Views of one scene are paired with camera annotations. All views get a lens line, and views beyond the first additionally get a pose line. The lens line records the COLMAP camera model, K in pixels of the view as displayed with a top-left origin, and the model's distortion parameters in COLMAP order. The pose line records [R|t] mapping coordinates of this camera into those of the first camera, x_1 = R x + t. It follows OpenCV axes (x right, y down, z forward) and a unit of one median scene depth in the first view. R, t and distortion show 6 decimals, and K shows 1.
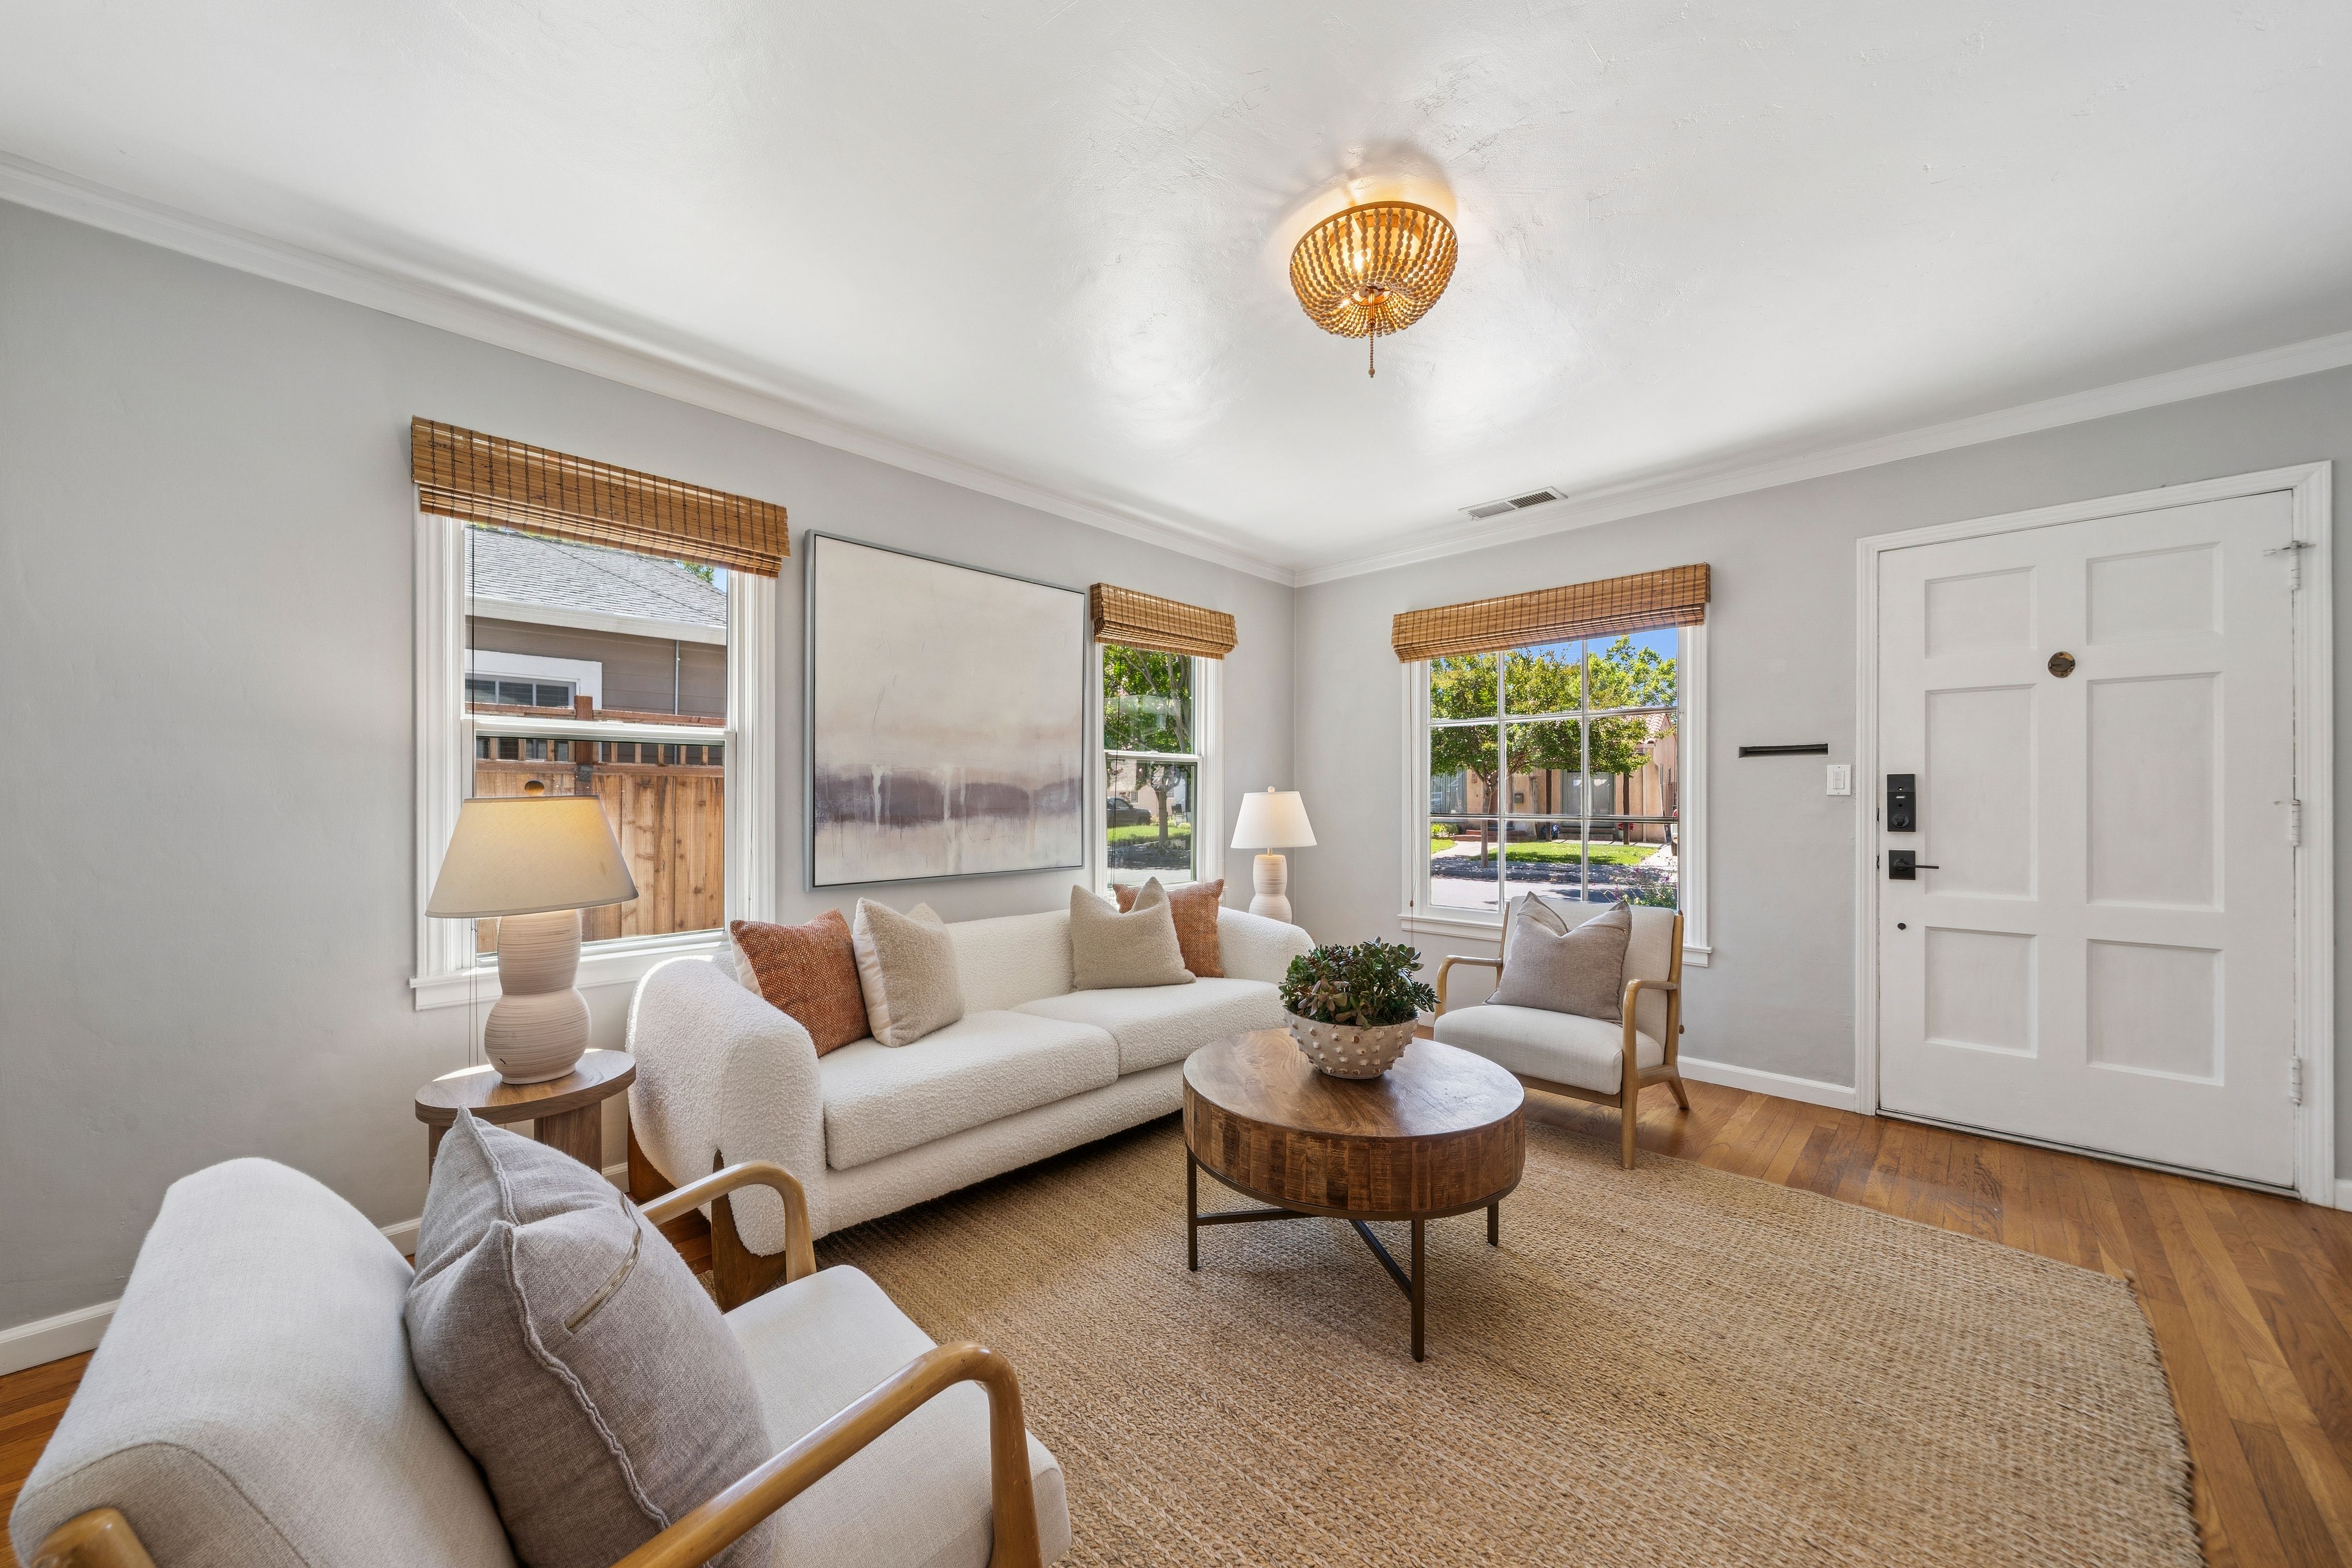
lens RADIAL K [[866.1, 0, 1150.3], [0, 866.1, 794.8], [0, 0, 1]] dist [-0.002515, -0.000248]
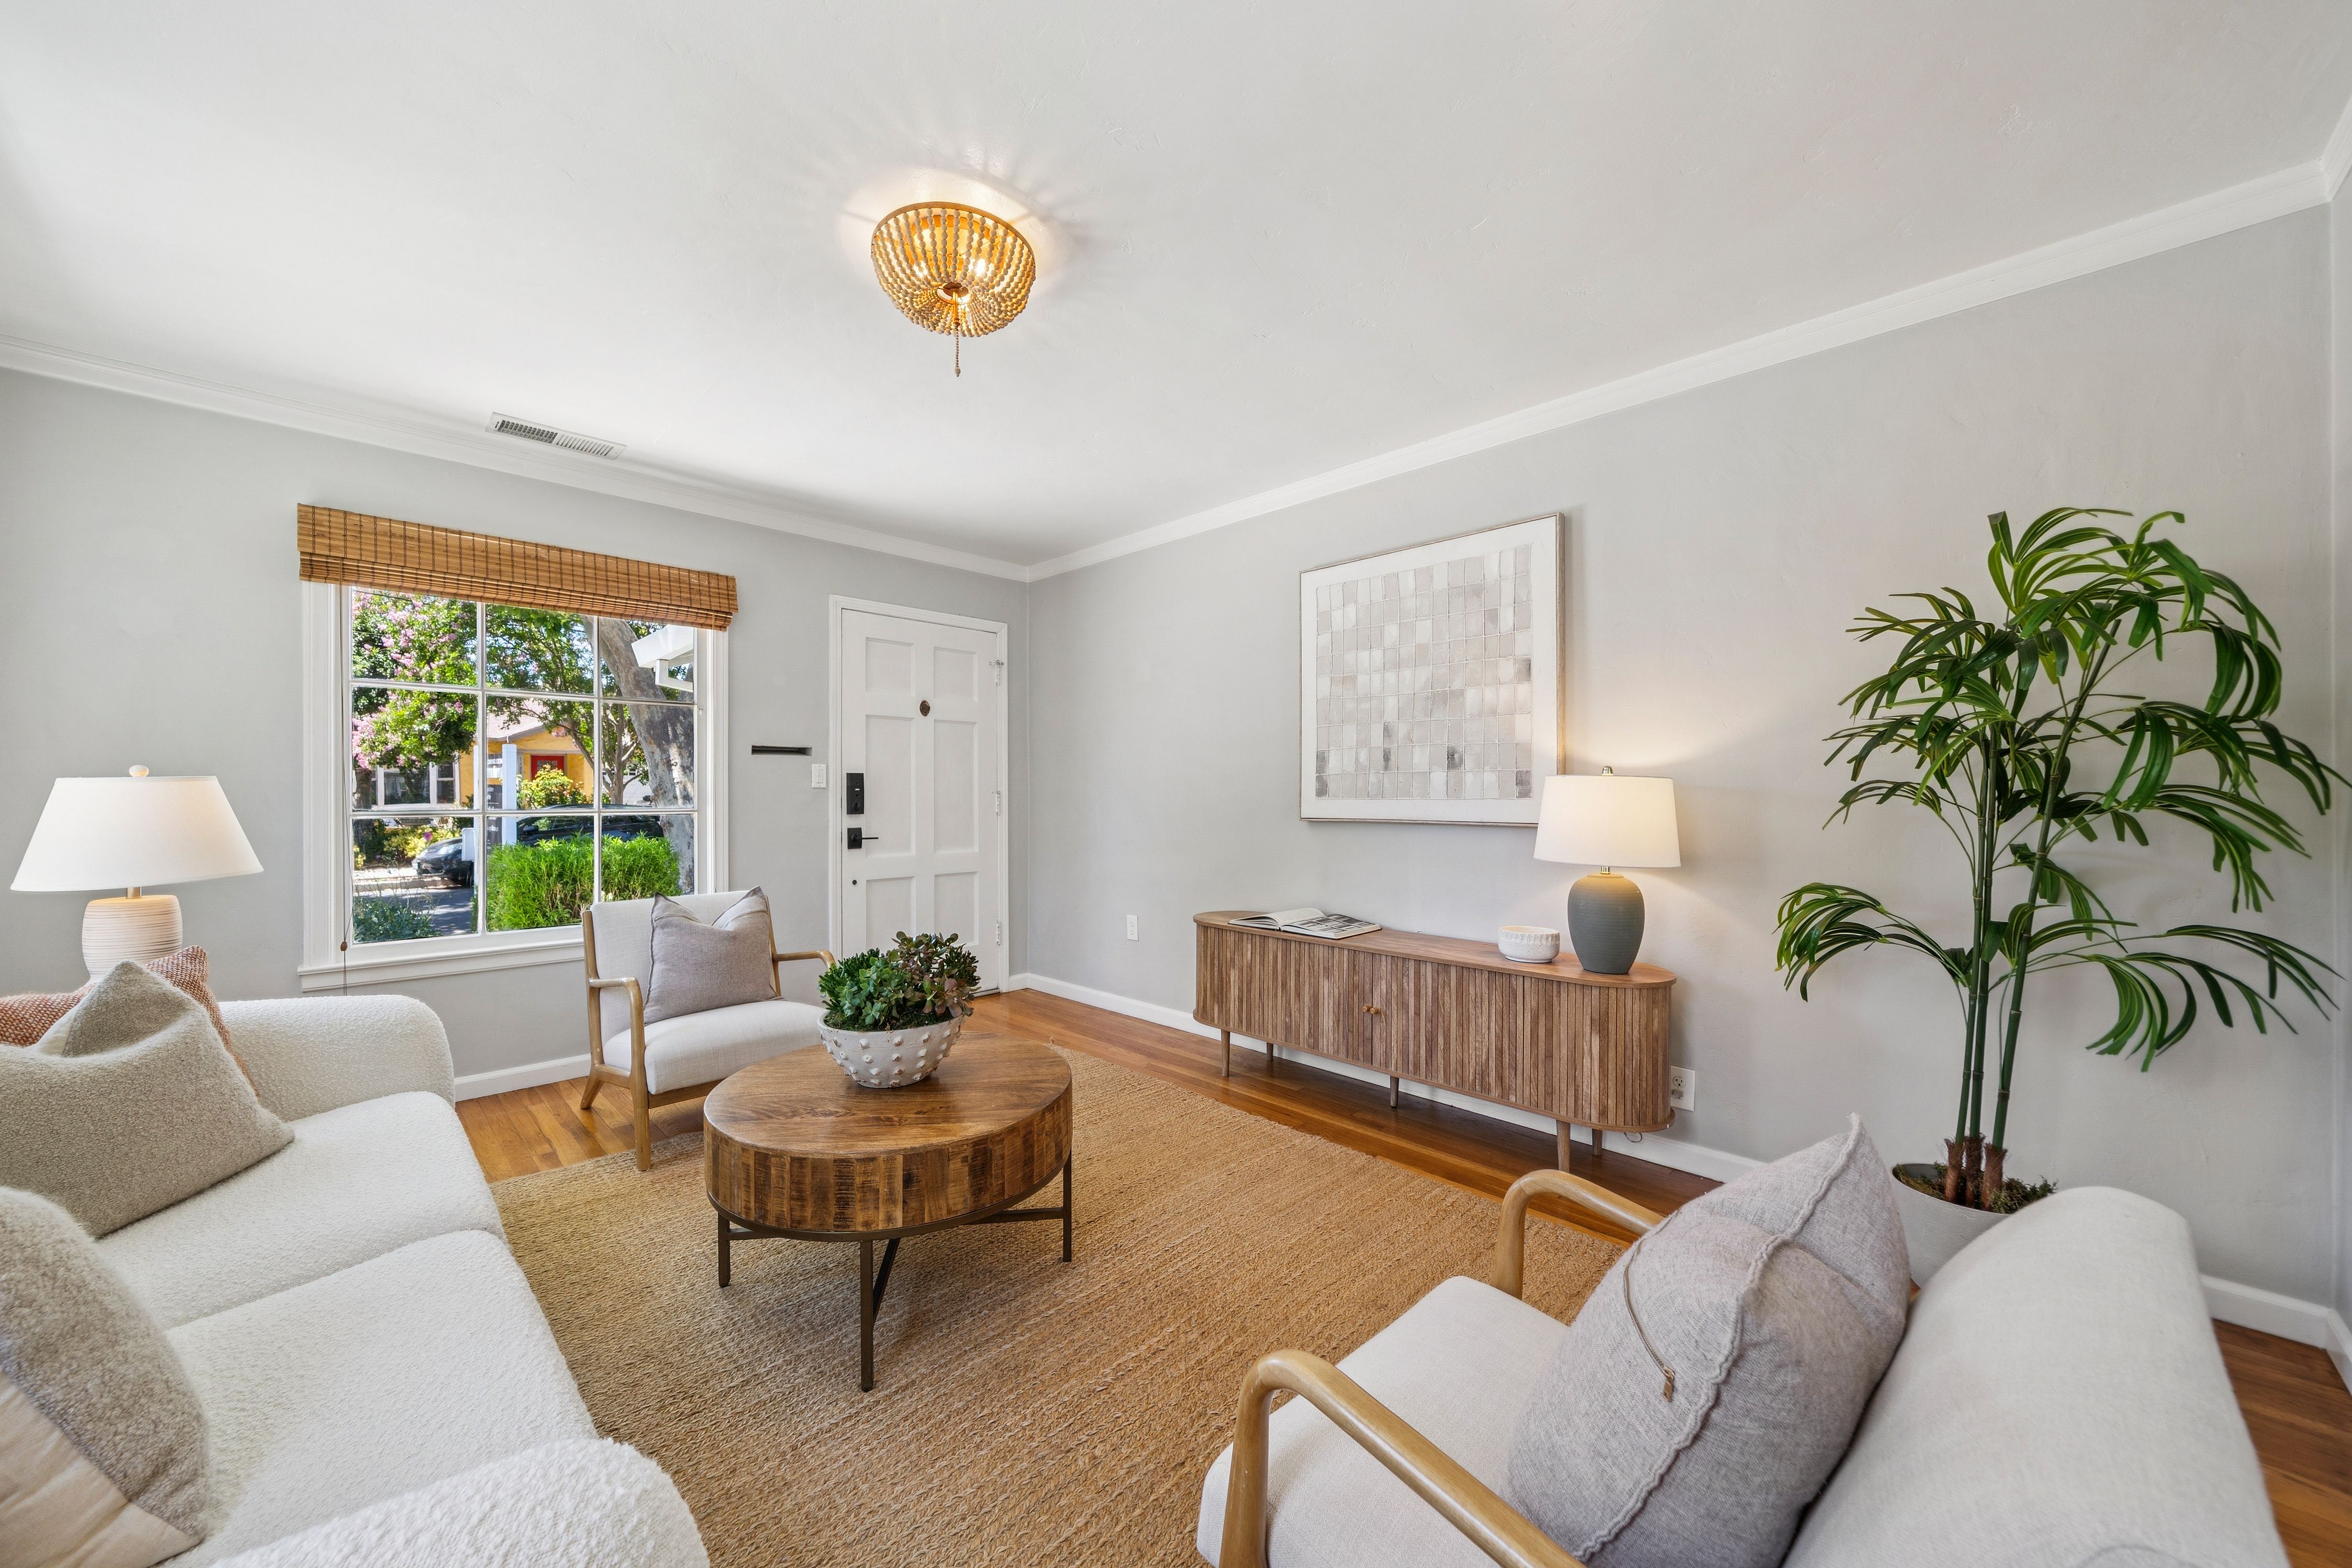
lens RADIAL K [[866.1, 0, 1150.3], [0, 866.1, 794.8], [0, 0, 1]] dist [-0.002515, -0.000248]
pose [[-0.007870, -0.004680, 0.999958, -0.524905], [-0.006740, 0.999967, 0.004627, 0.001660], [-0.999946, -0.006704, -0.007901, 0.532300]]
